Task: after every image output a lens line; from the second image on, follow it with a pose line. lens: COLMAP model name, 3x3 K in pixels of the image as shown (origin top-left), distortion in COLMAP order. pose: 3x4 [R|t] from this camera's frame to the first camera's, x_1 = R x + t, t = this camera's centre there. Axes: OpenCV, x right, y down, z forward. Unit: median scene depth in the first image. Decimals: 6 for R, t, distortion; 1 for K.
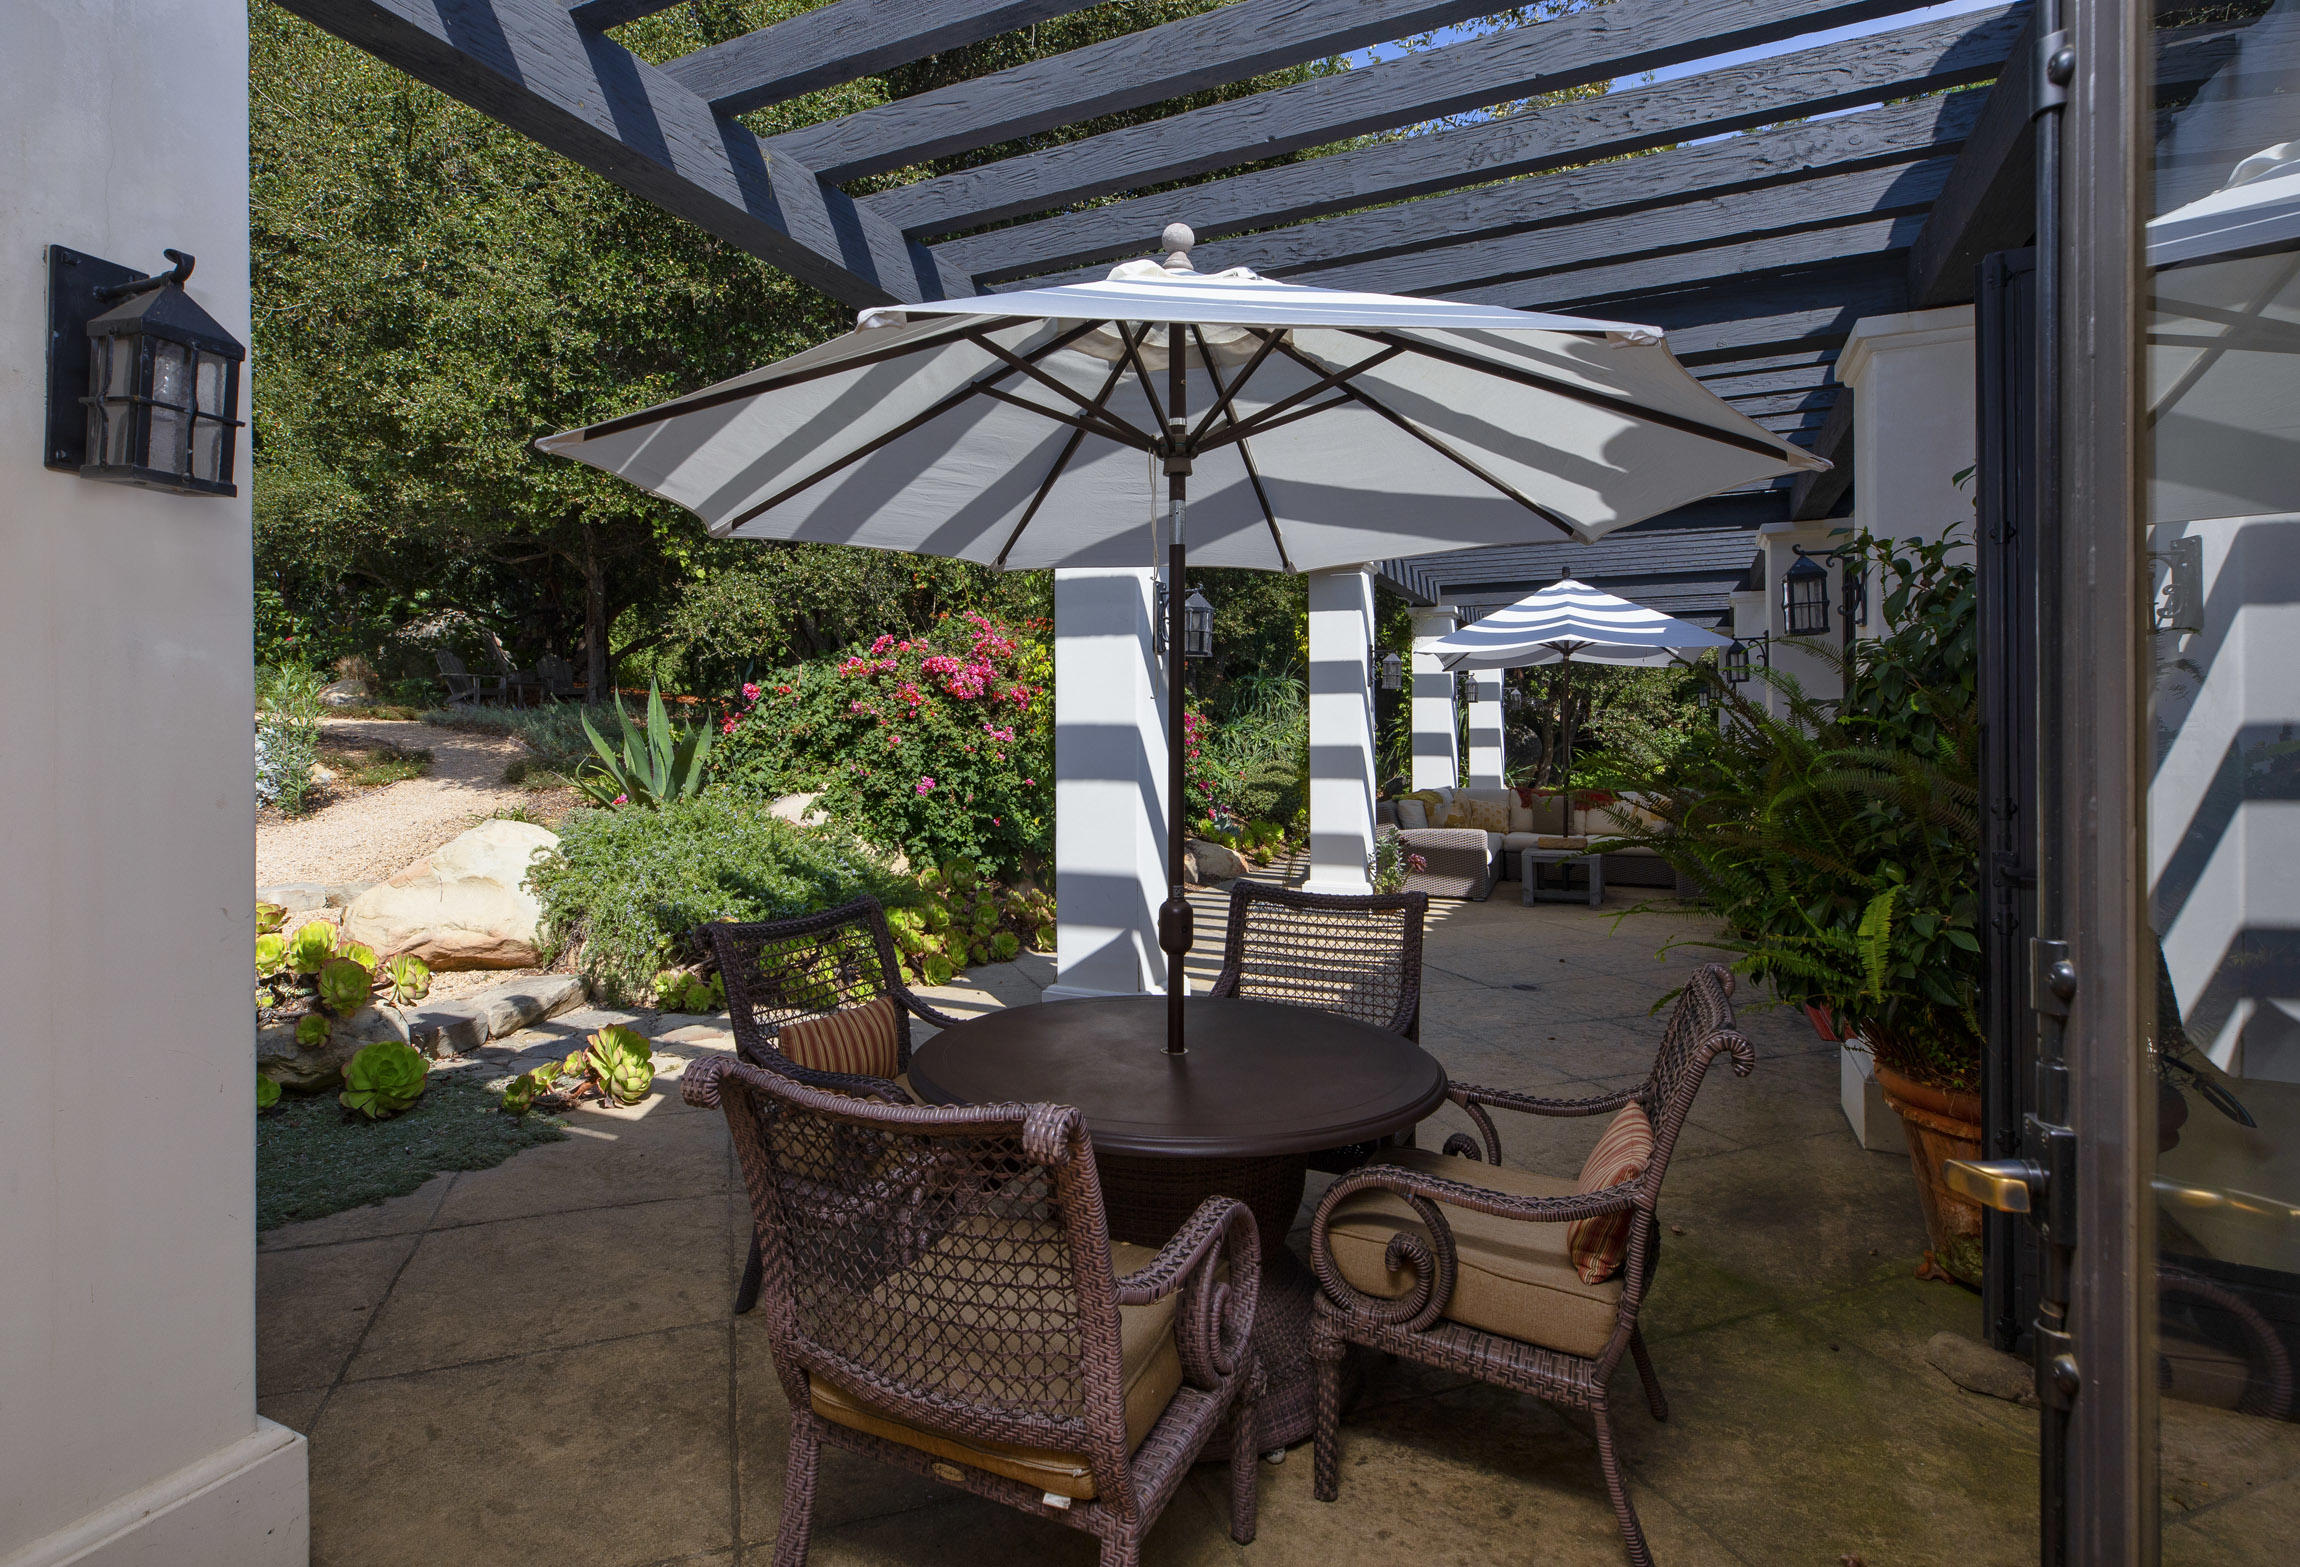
lens RADIAL K [[1112.1, 0, 1147.9], [0, 1112.1, 740.3], [0, 0, 1]] dist [-0.001781, -0.000439]
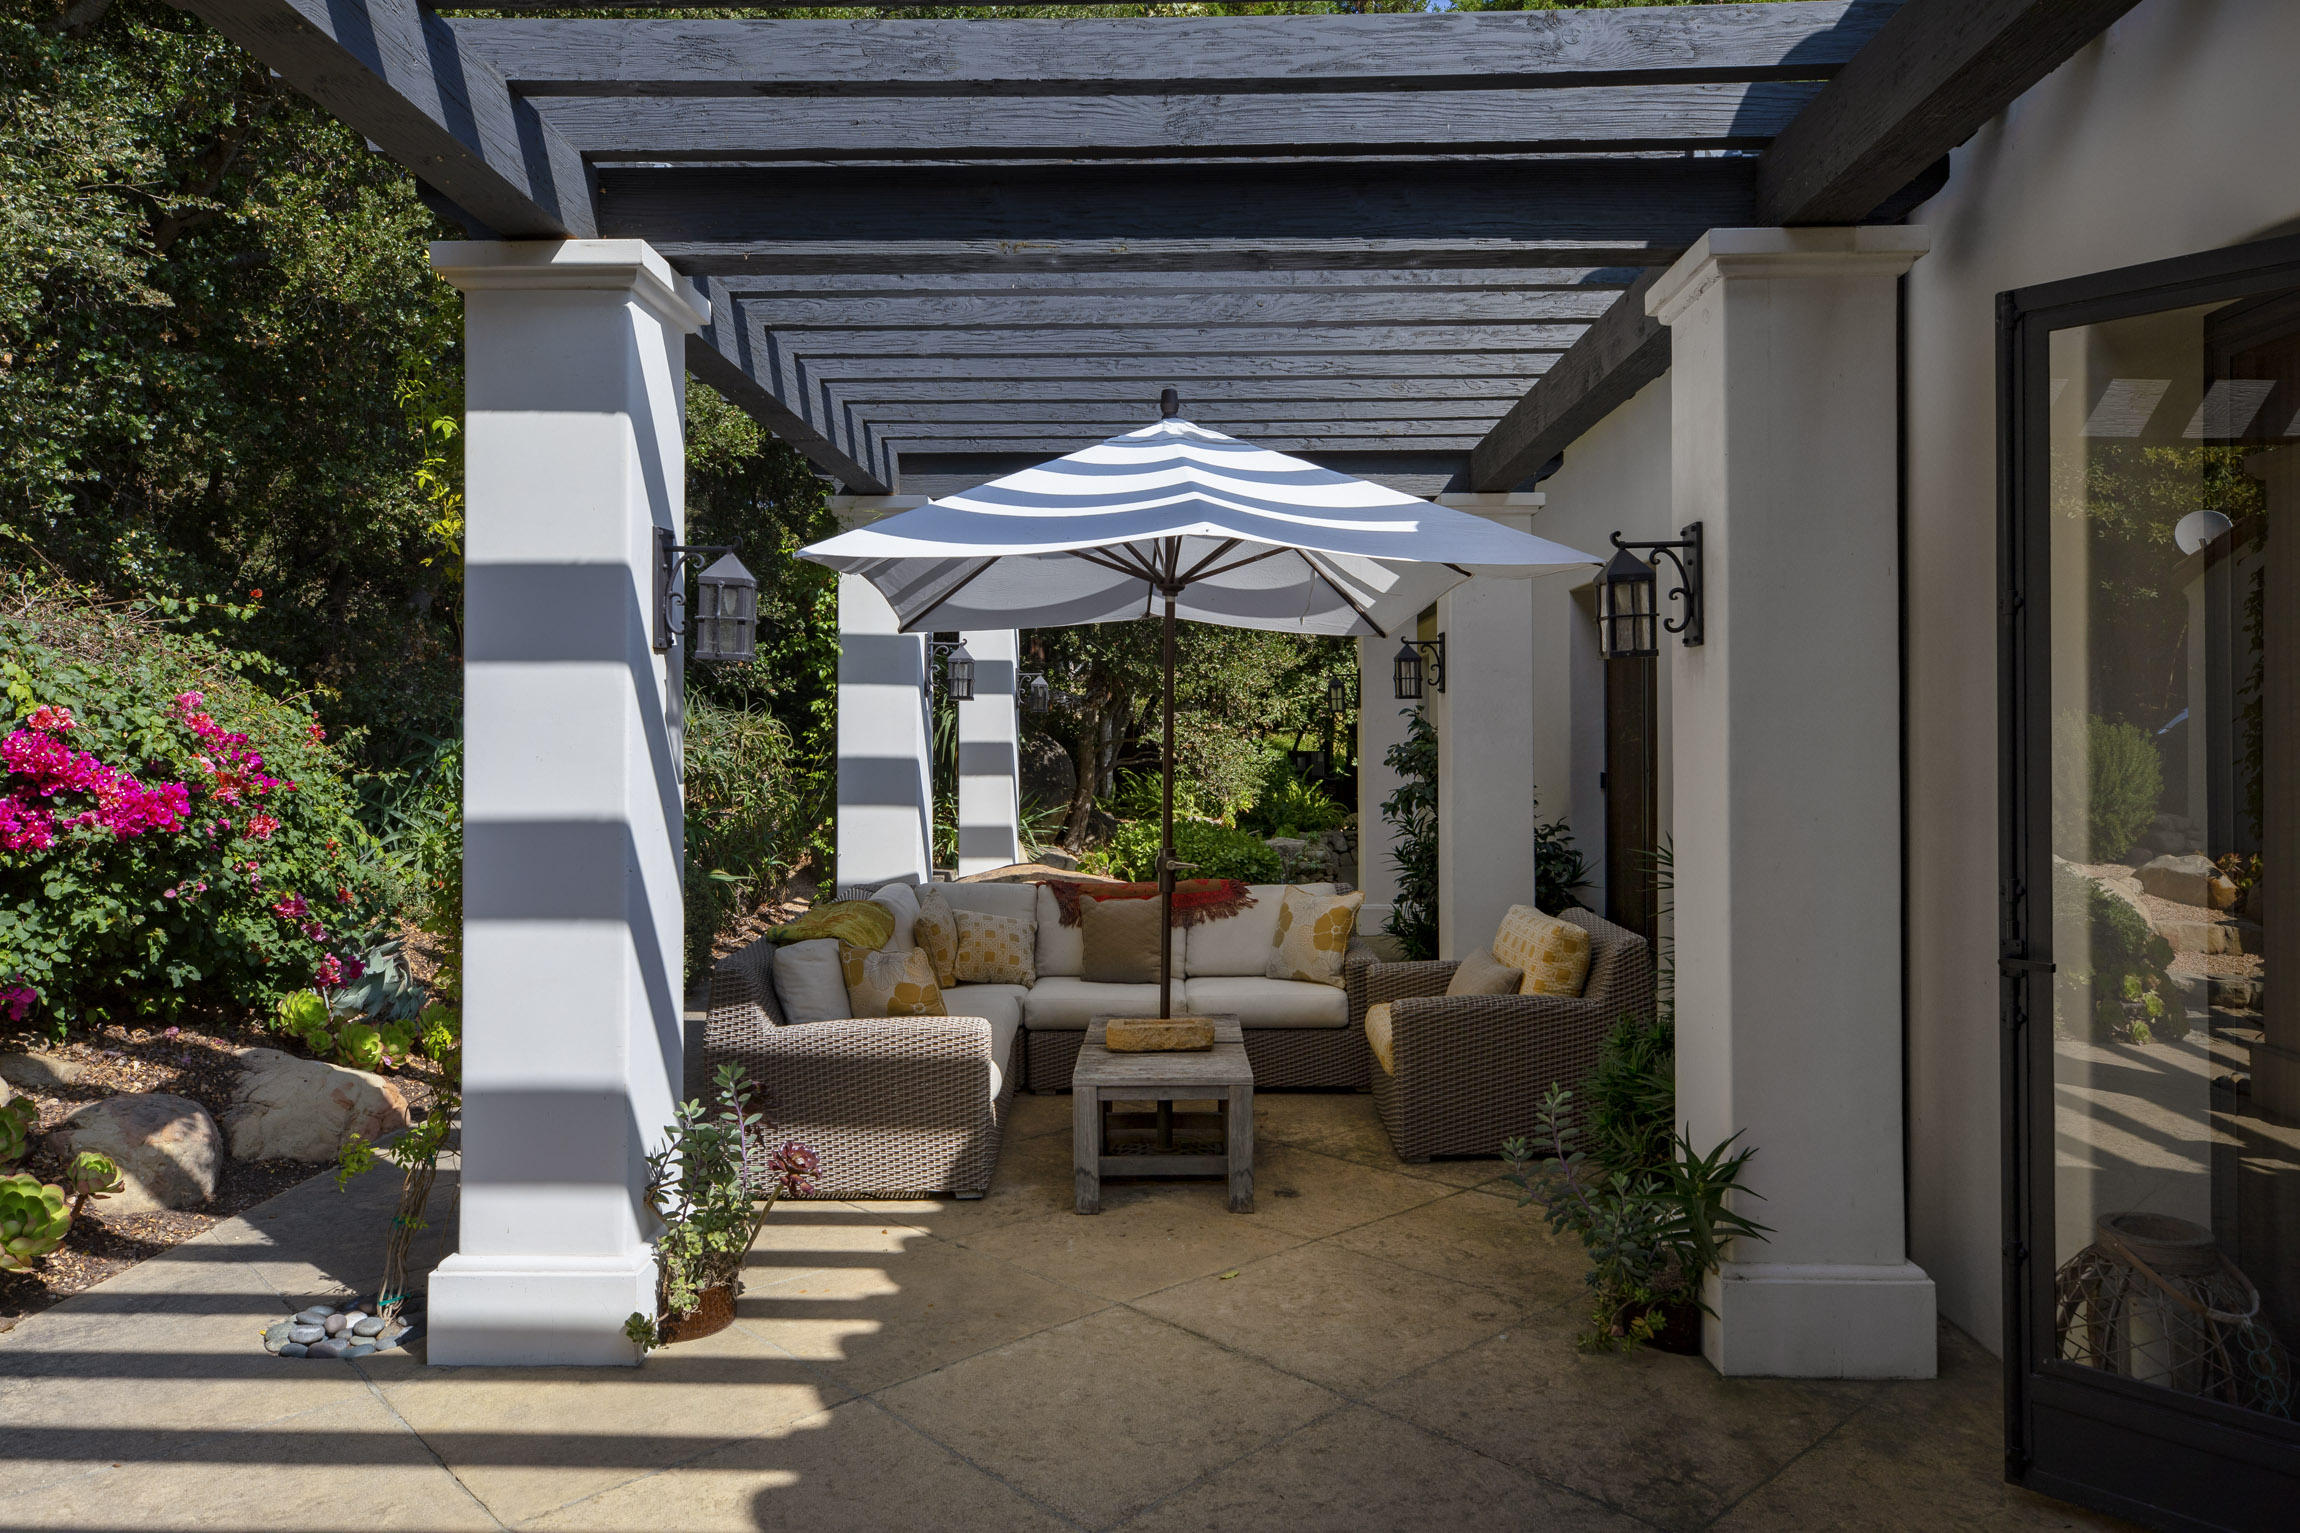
lens RADIAL K [[1628.7, 0, 1150.0], [0, 1628.7, 766.5], [0, 0, 1]] dist [-0.003215, -0.000547]
pose [[0.923319, 0.000353, 0.384035, 0.155017], [-0.004971, 0.999927, 0.011034, -0.018966], [-0.384003, -0.012097, 0.923253, 0.509470]]
